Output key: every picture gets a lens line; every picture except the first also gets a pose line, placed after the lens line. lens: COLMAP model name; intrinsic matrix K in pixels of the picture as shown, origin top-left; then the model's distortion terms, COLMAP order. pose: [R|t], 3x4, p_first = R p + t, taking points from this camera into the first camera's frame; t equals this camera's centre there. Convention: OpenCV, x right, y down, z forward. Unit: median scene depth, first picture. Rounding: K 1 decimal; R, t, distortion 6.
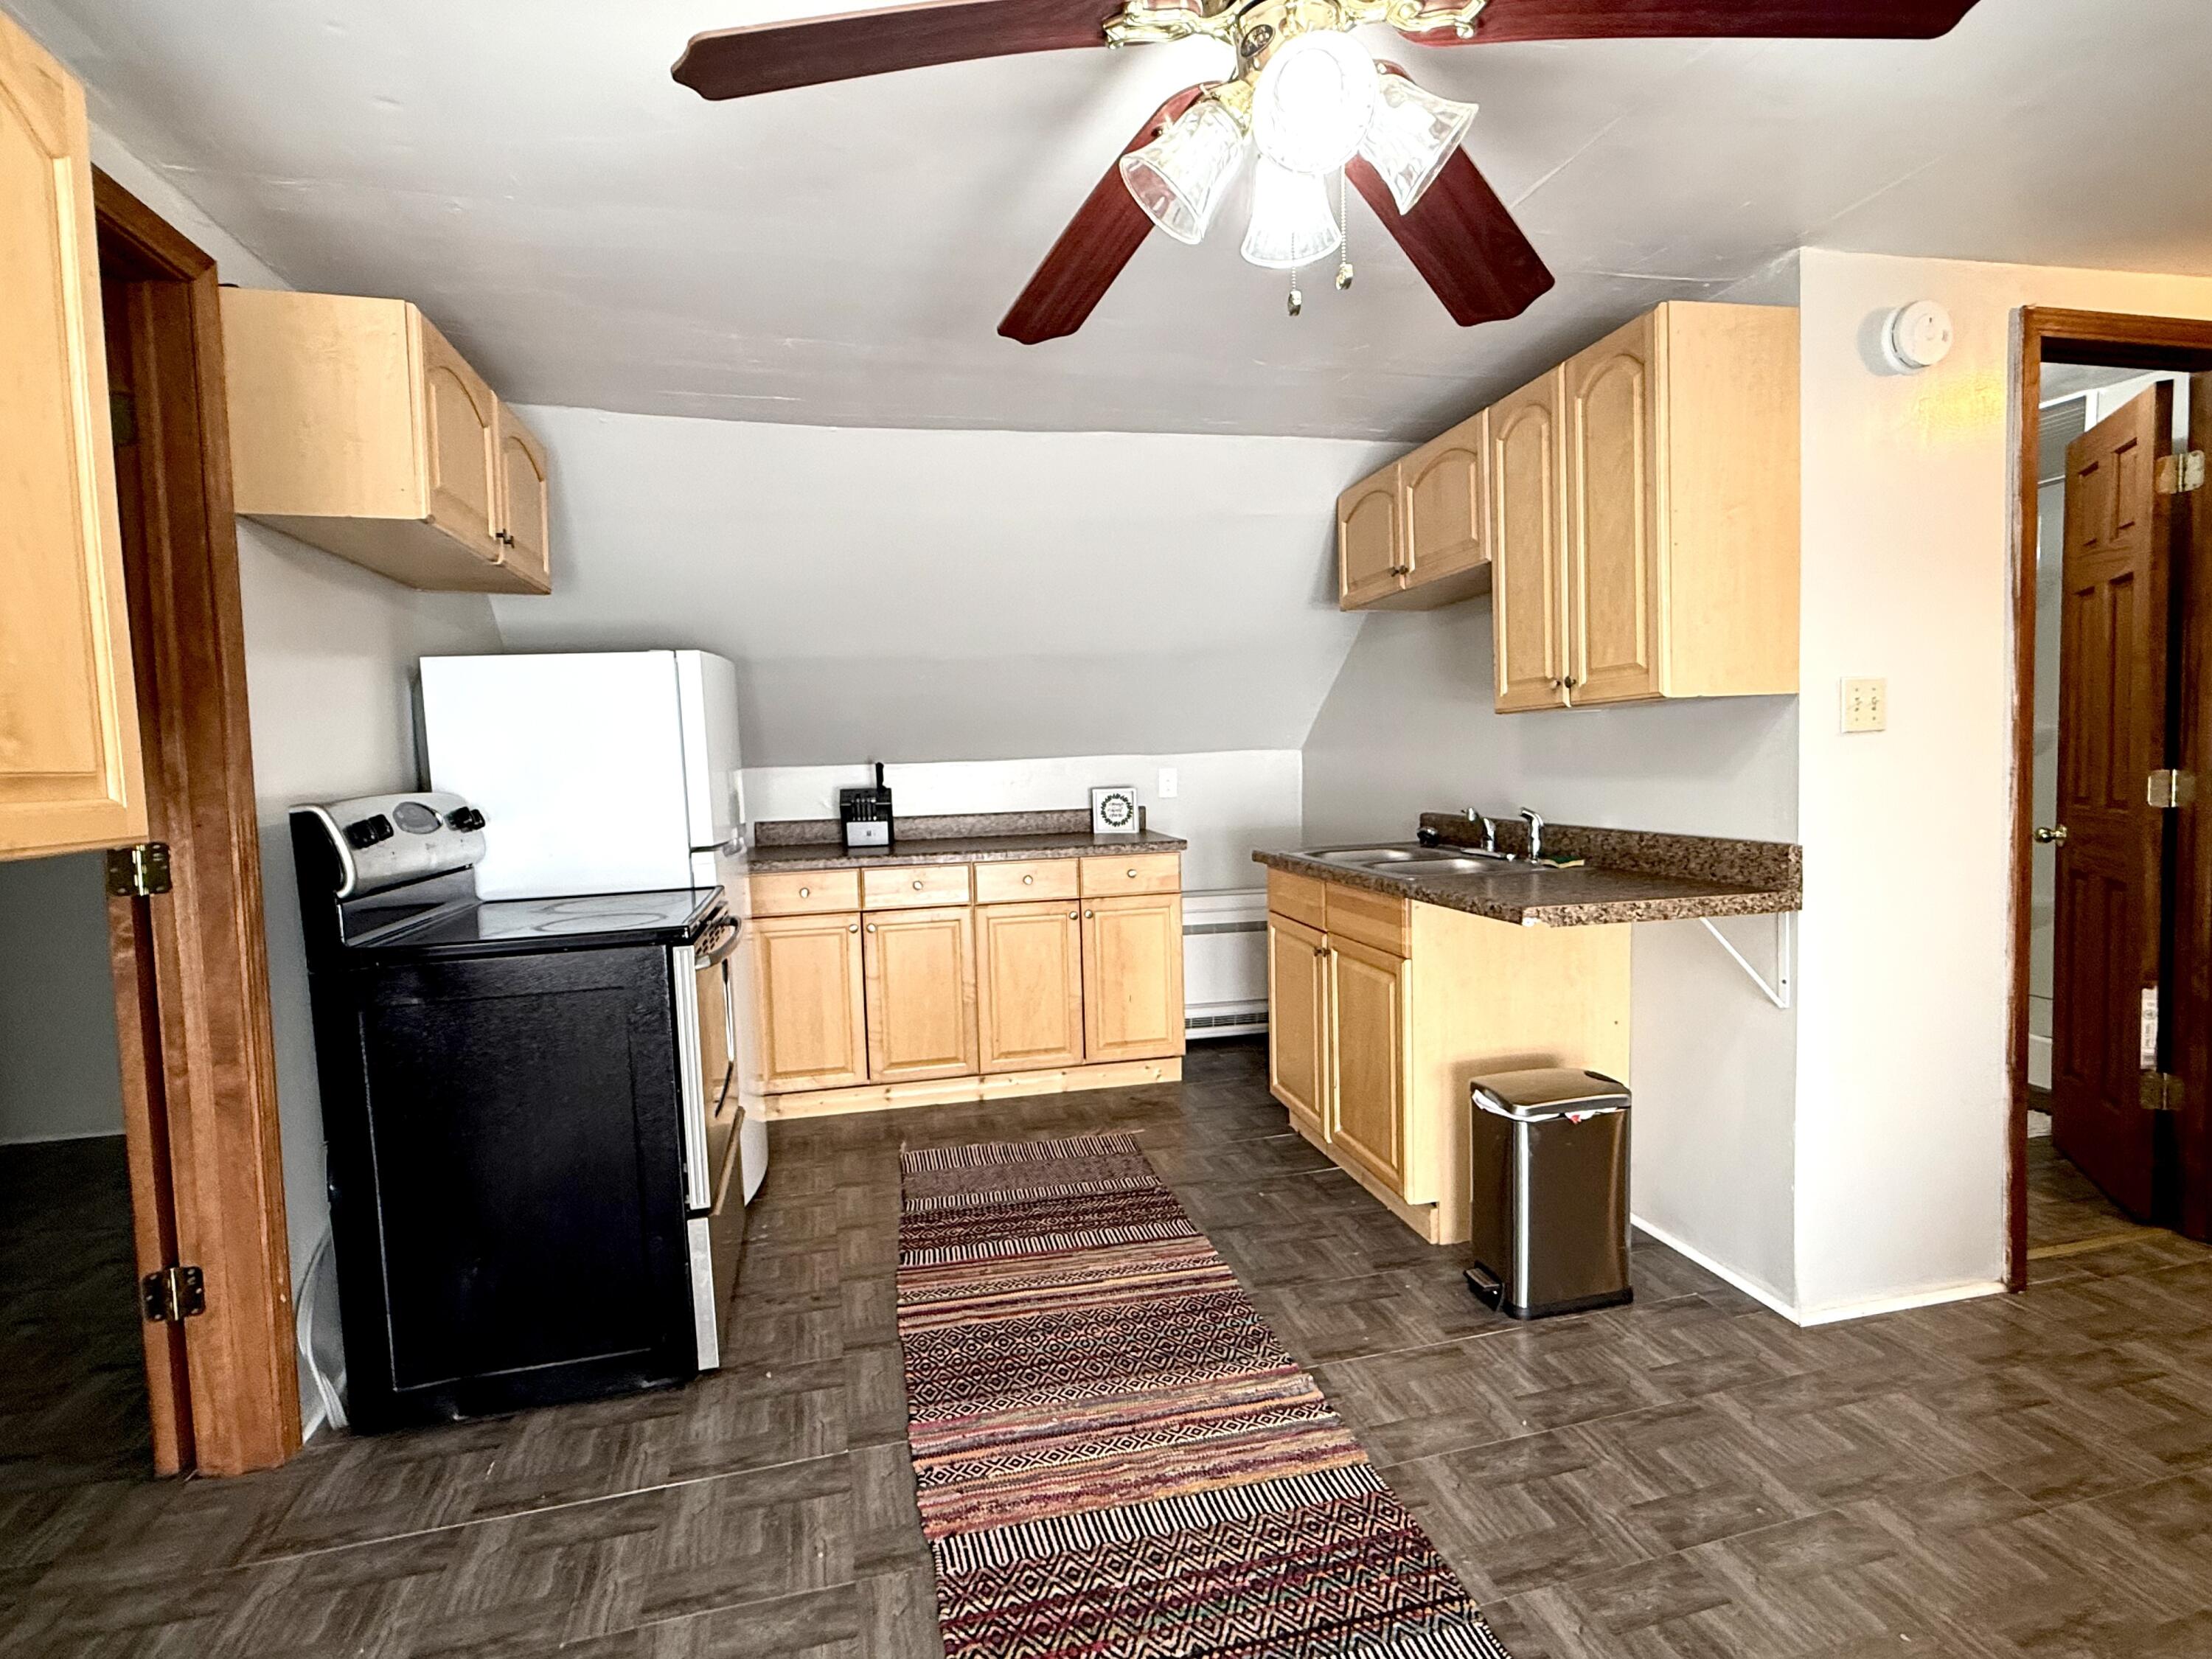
lens RADIAL K [[1045.9, 0, 1101.4], [0, 1045.9, 822.3], [0, 0, 1]] dist [0.011752, -0.001338]
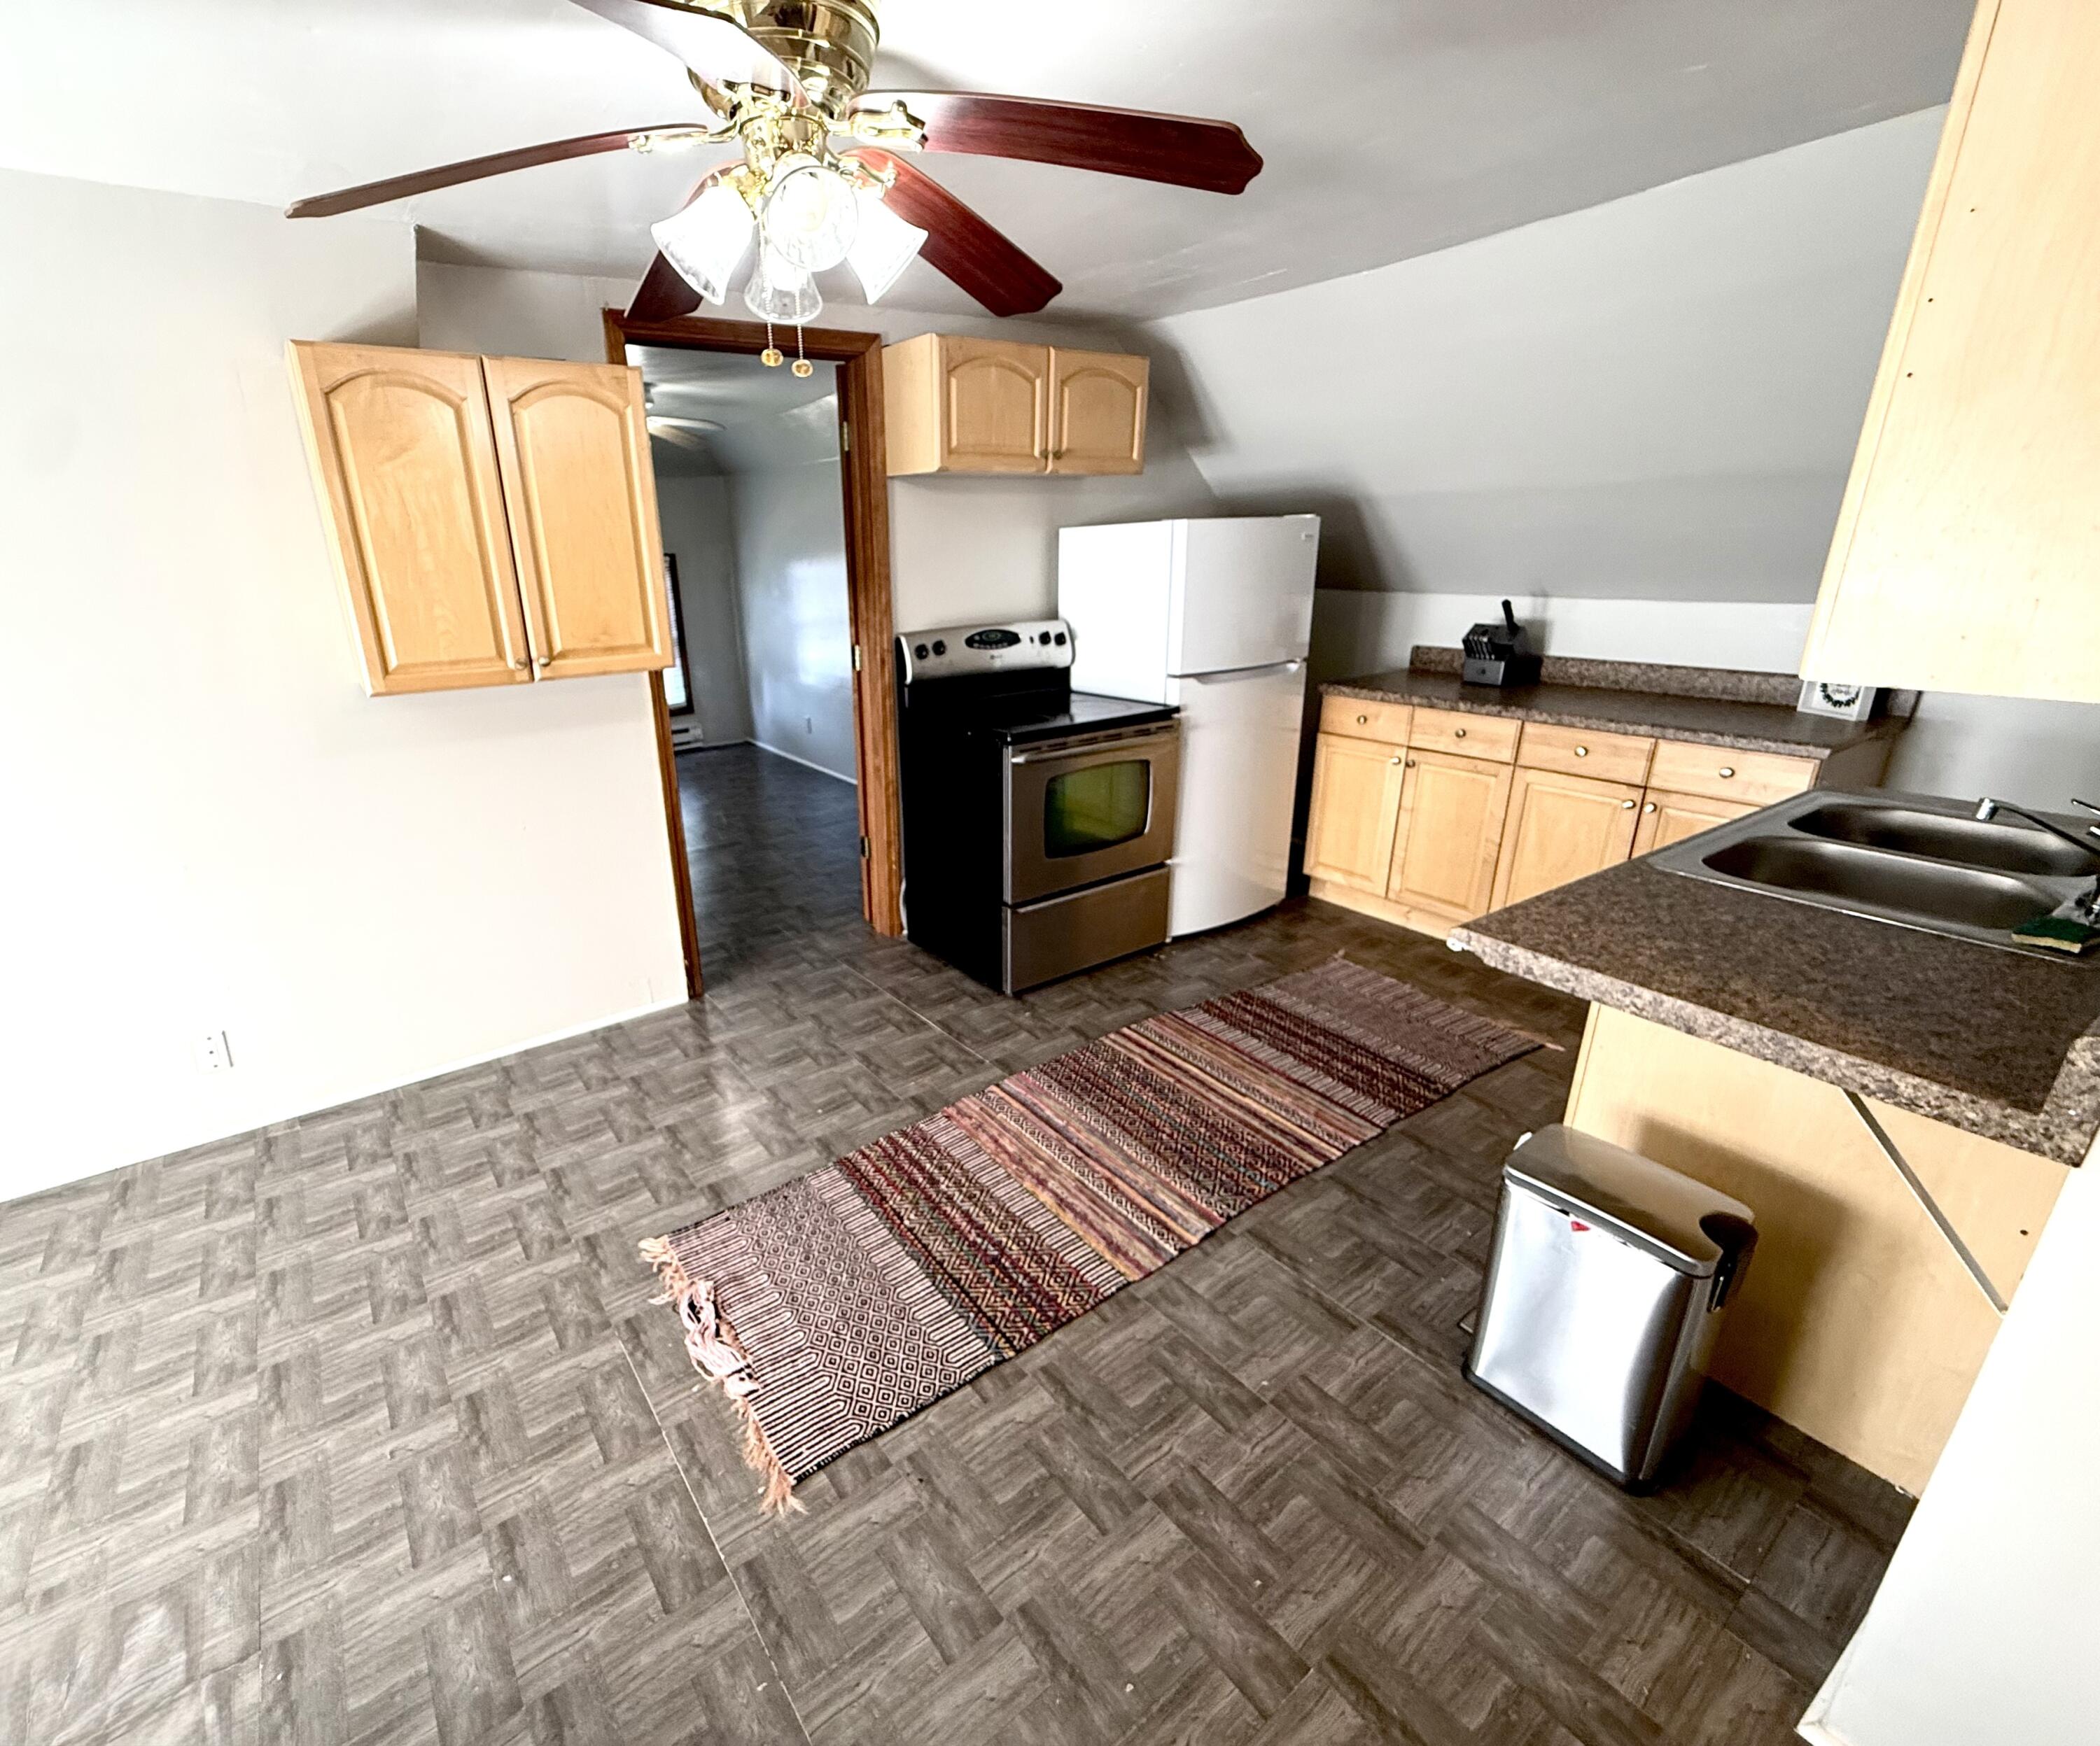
lens RADIAL K [[965.9, 0, 1044.4], [0, 965.9, 876.7], [0, 0, 1]] dist [0.003797, -0.000125]
pose [[0.379401, 0.327150, -0.865464, 0.788651], [-0.046152, 0.940929, 0.335444, -0.156467], [0.924081, -0.087325, 0.372088, 0.405267]]
